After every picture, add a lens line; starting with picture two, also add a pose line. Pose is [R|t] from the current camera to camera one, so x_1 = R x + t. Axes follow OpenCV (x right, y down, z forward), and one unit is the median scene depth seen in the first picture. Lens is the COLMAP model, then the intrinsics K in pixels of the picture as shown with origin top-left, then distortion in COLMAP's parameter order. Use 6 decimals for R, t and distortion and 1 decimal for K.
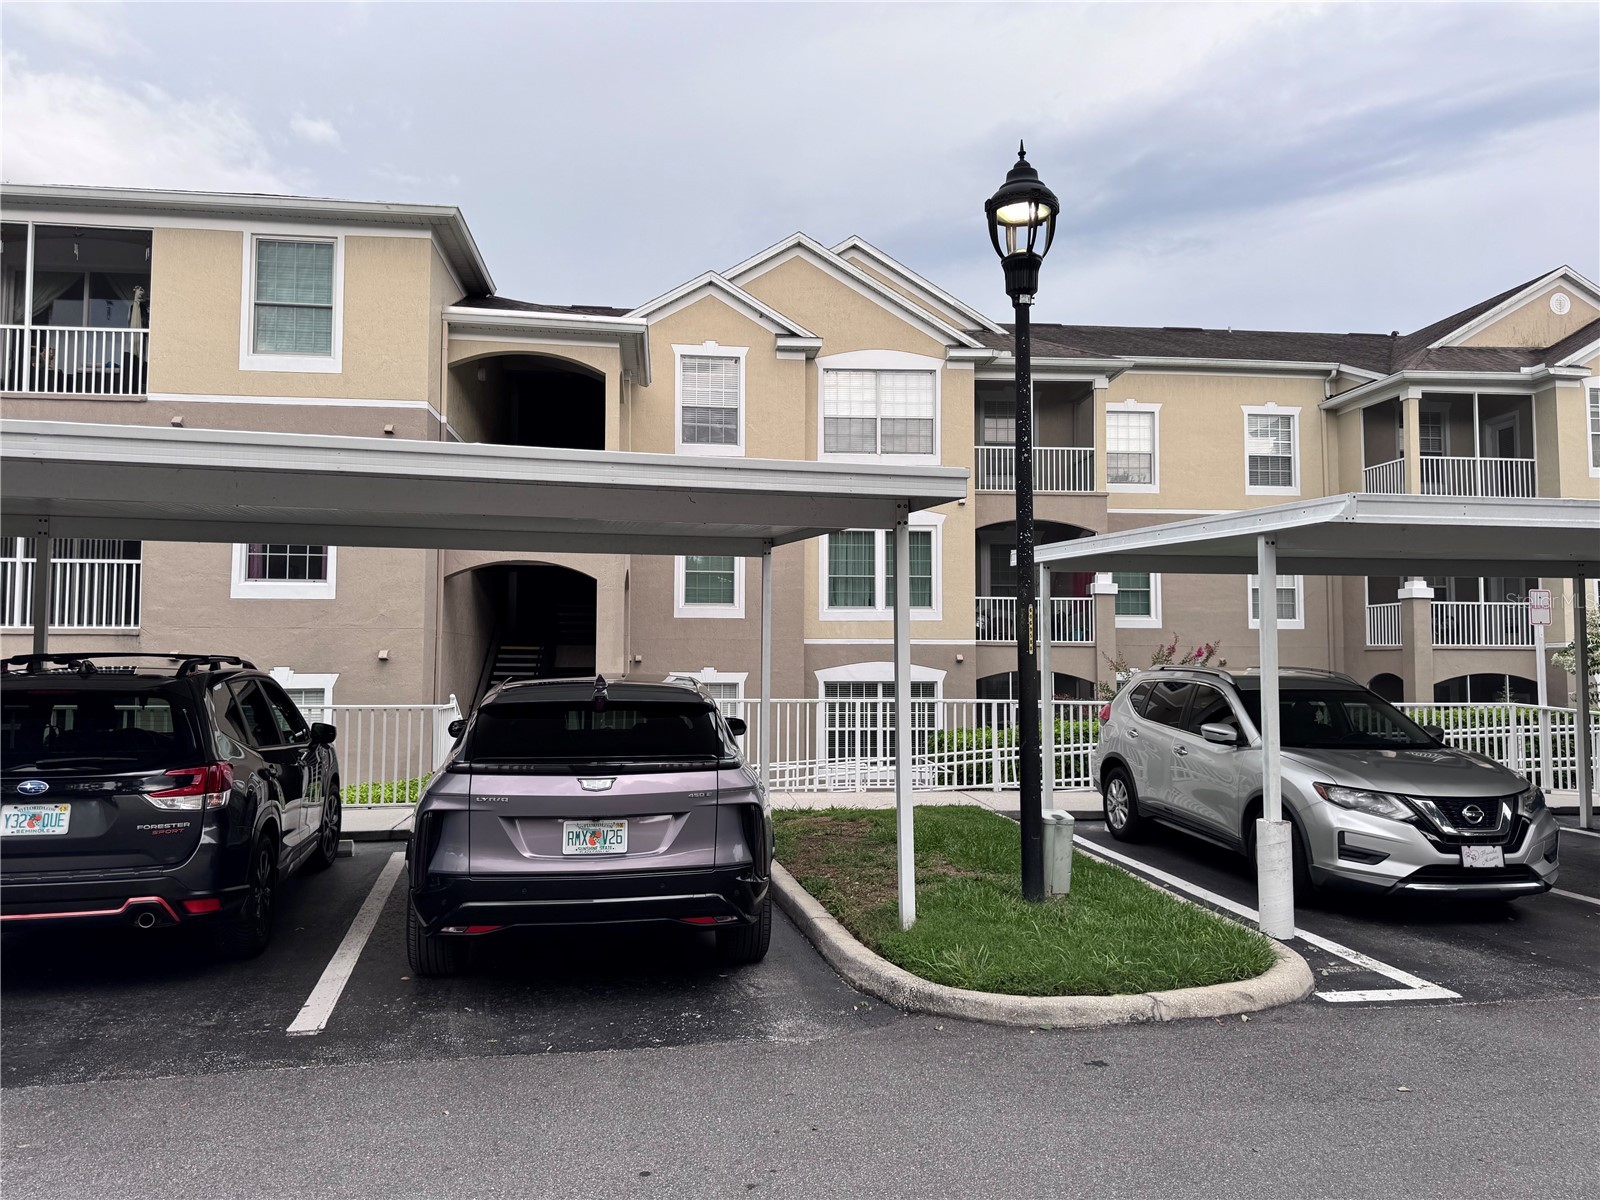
lens RADIAL K [[1118.2, 0, 800.0], [0, 1118.2, 600.0], [0, 0, 1]] dist [0.088969, -0.184618]
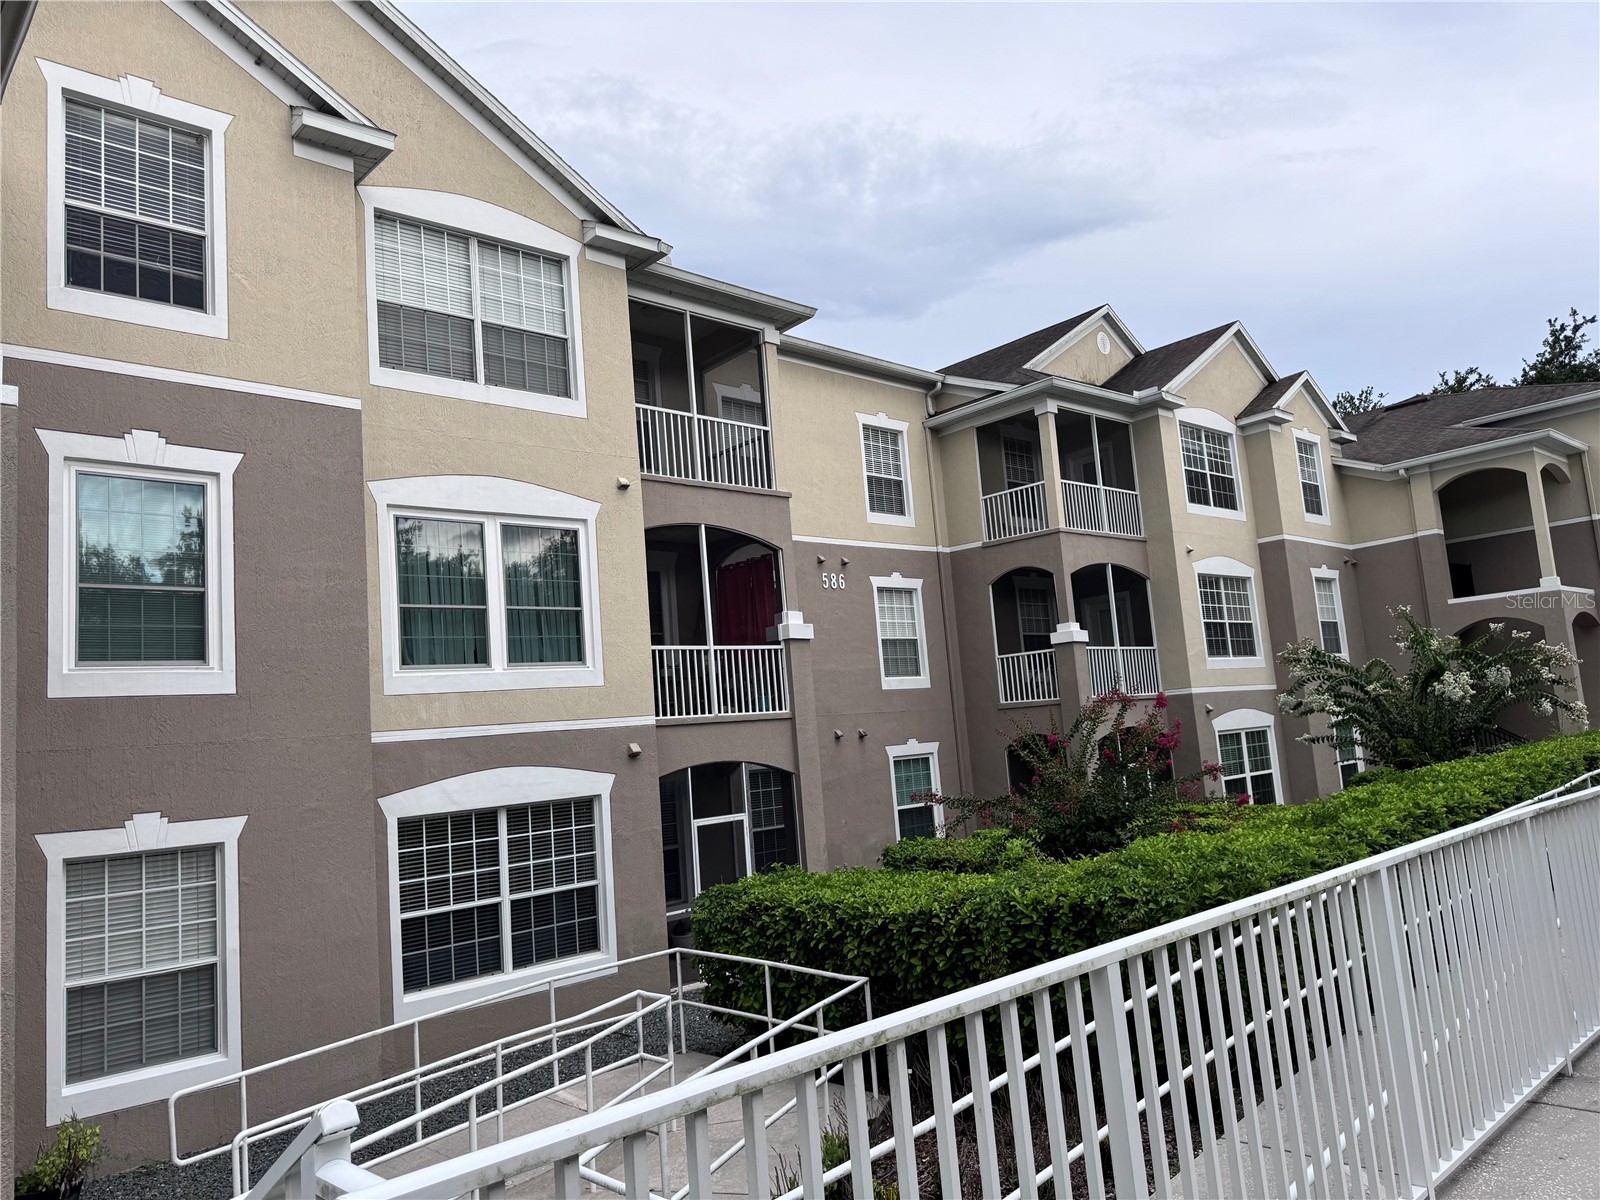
lens RADIAL K [[1103.5, 0, 800.0], [0, 1103.5, 600.0], [0, 0, 1]] dist [0.079940, -0.100635]
pose [[0.808049, 0.007583, 0.589067, -0.118158], [0.045976, 0.996056, -0.075890, 0.021330], [-0.587319, 0.088406, 0.804513, 0.465299]]
